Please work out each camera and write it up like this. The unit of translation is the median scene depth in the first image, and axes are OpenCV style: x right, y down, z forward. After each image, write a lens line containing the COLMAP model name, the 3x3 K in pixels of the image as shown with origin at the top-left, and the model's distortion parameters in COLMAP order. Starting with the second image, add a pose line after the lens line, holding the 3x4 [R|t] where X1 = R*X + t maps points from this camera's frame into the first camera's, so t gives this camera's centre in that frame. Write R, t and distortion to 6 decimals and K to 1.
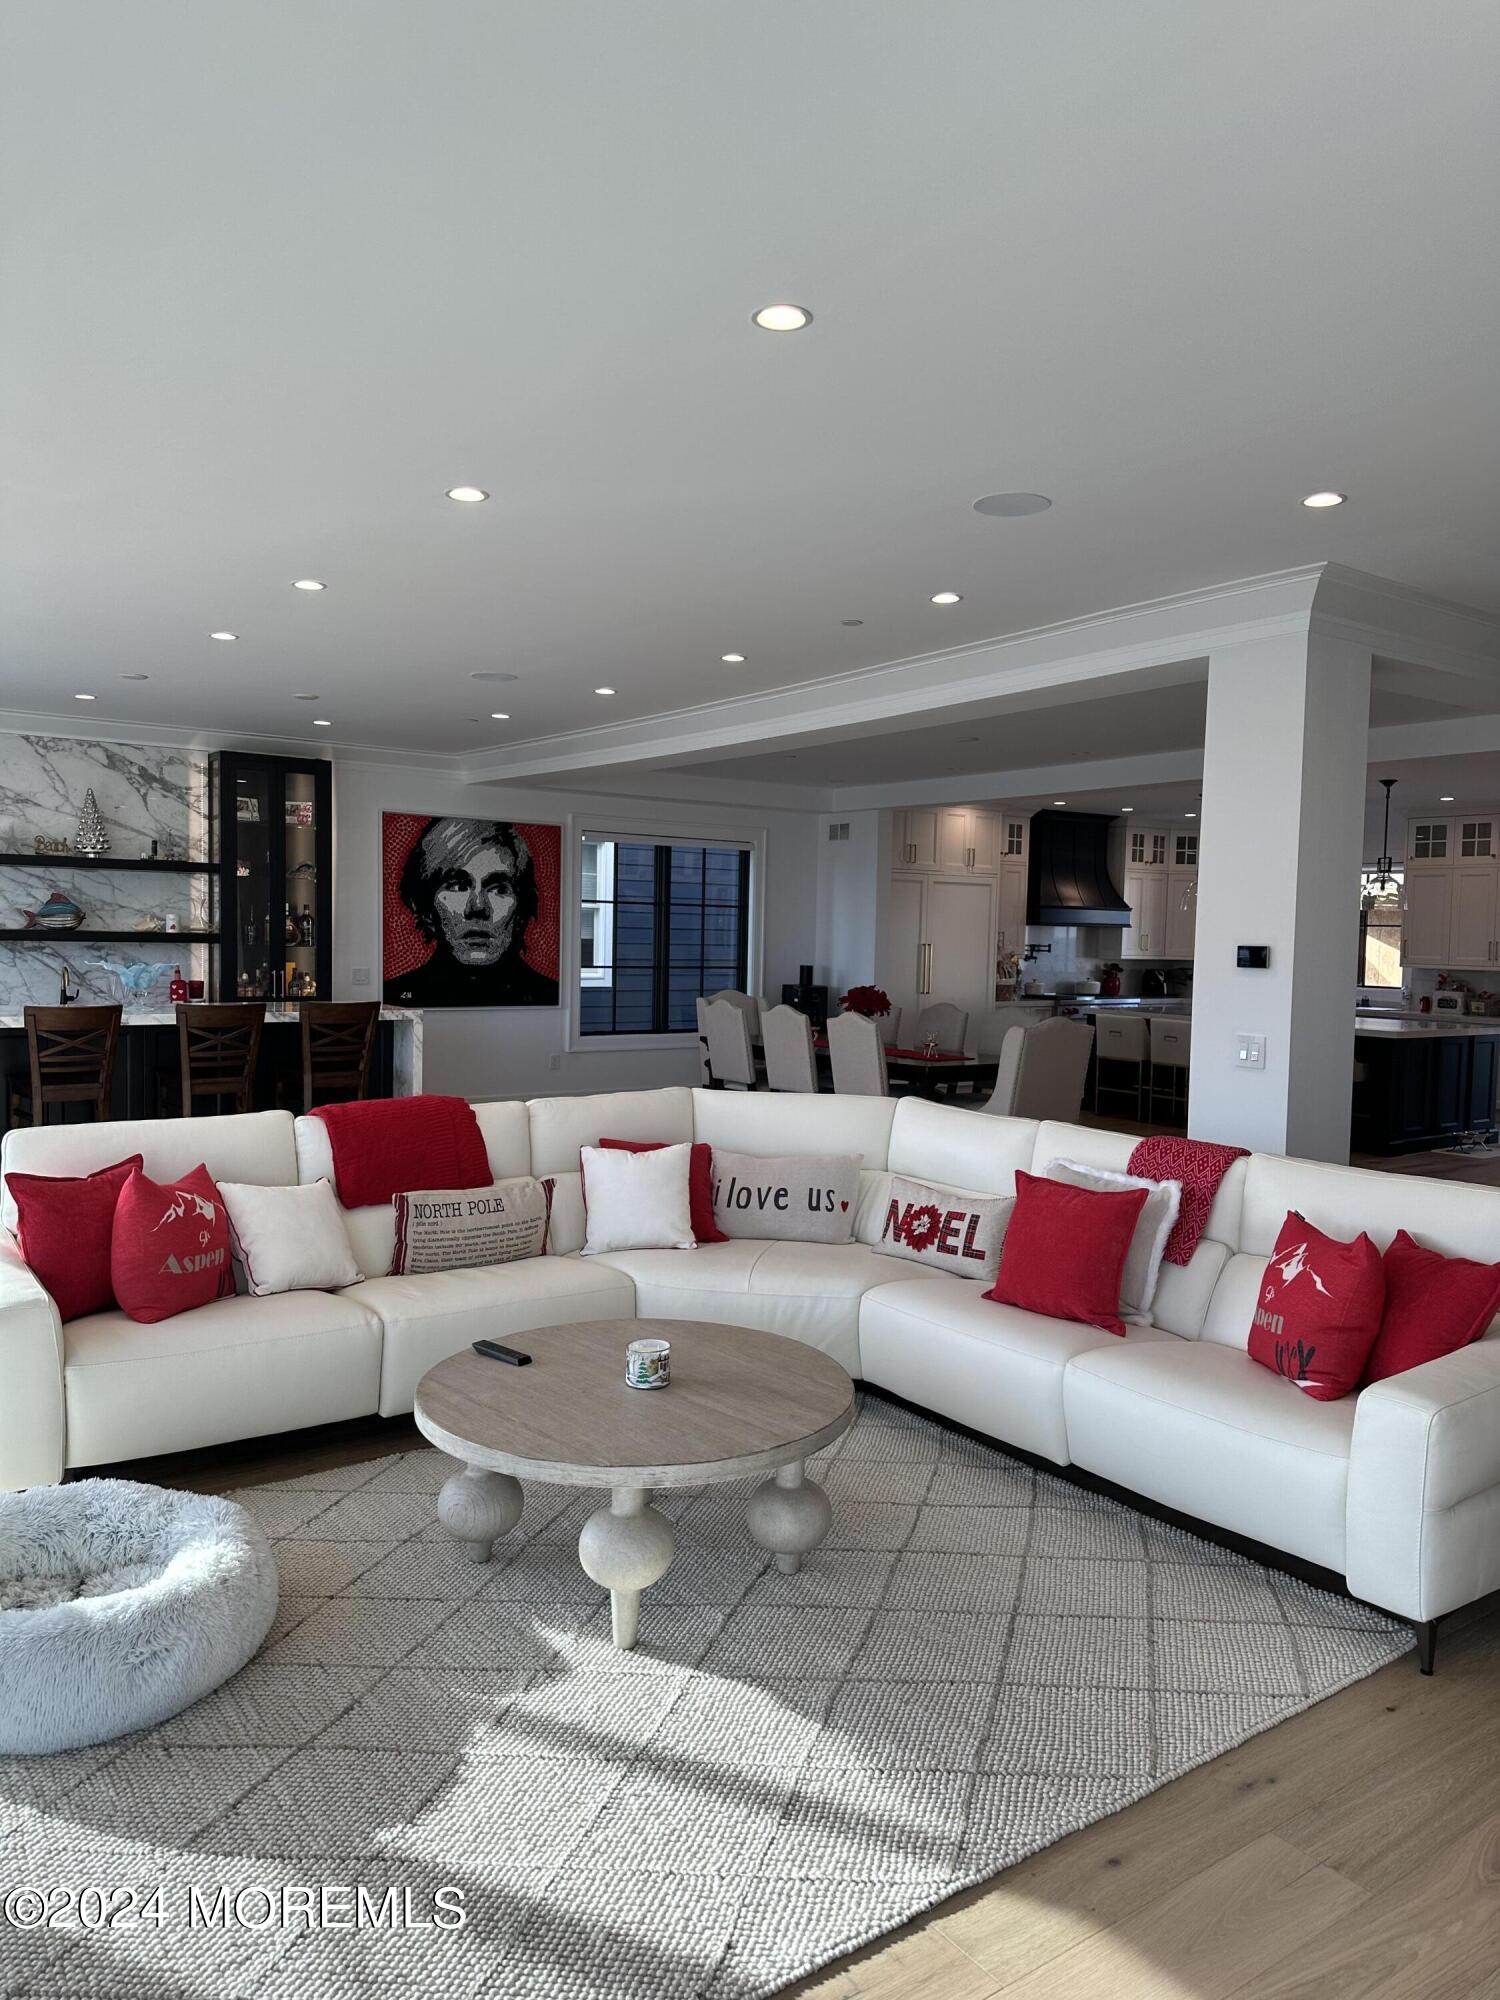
lens RADIAL K [[1376.8, 0, 757.1], [0, 1376.8, 1010.0], [0, 0, 1]] dist [0.166254, -0.322449]
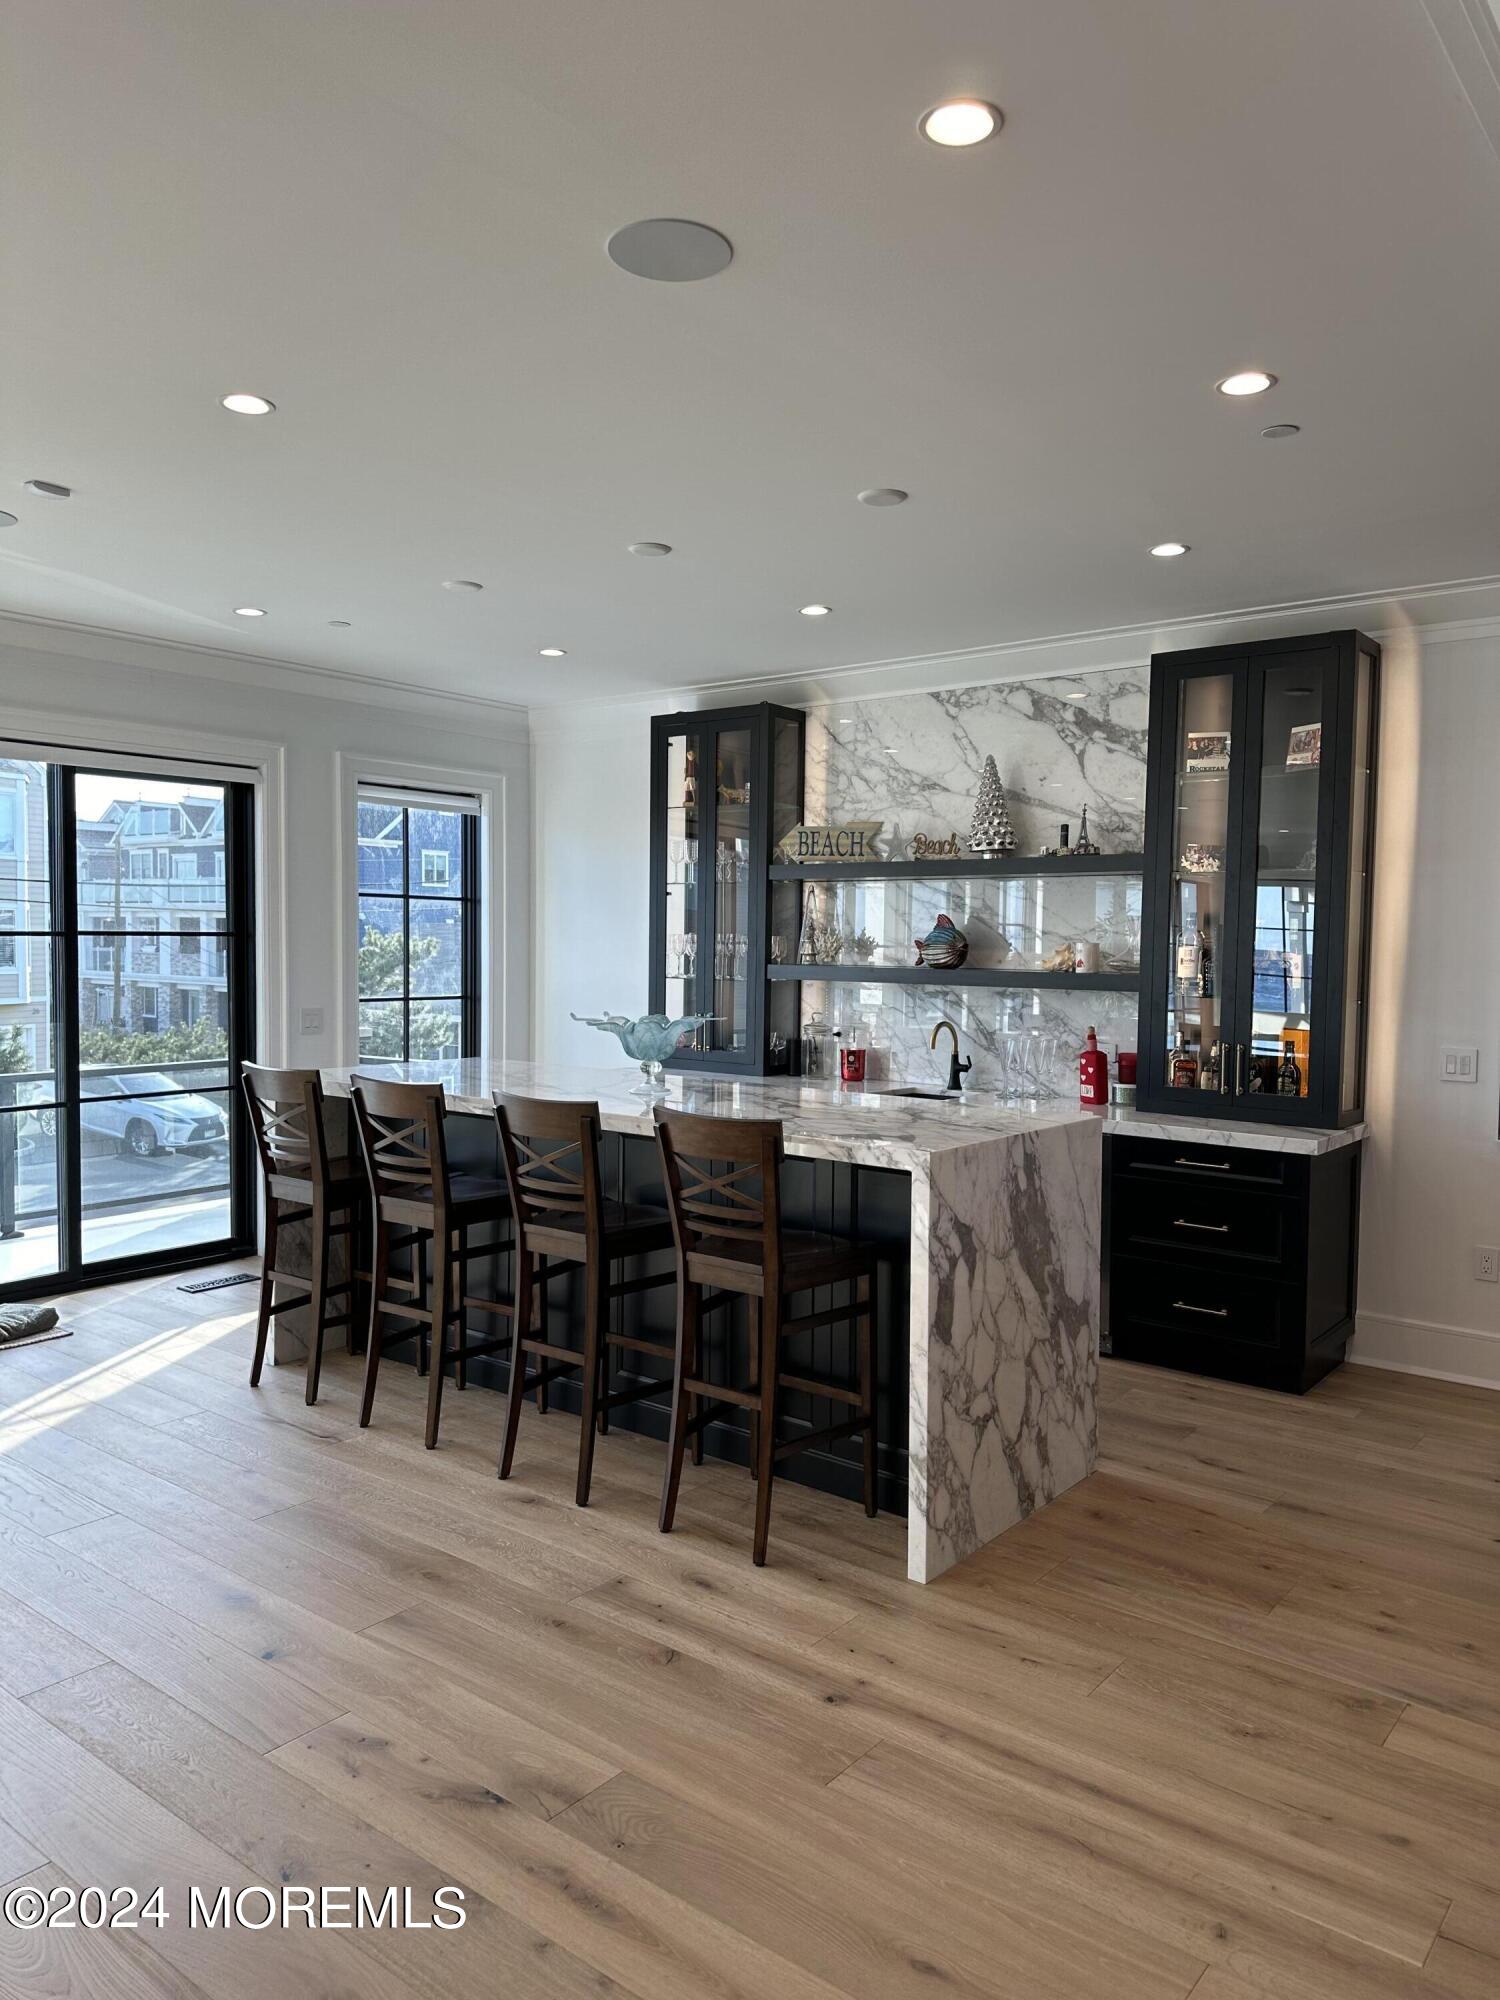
lens RADIAL K [[1417.8, 0, 750.0], [0, 1417.8, 1000.0], [0, 0, 1]] dist [0.083078, -0.099497]
pose [[0.272201, 0.020436, -0.962023, 0.142919], [-0.056178, 0.998407, 0.005314, -0.038927], [0.960599, 0.052598, 0.272915, 0.708398]]
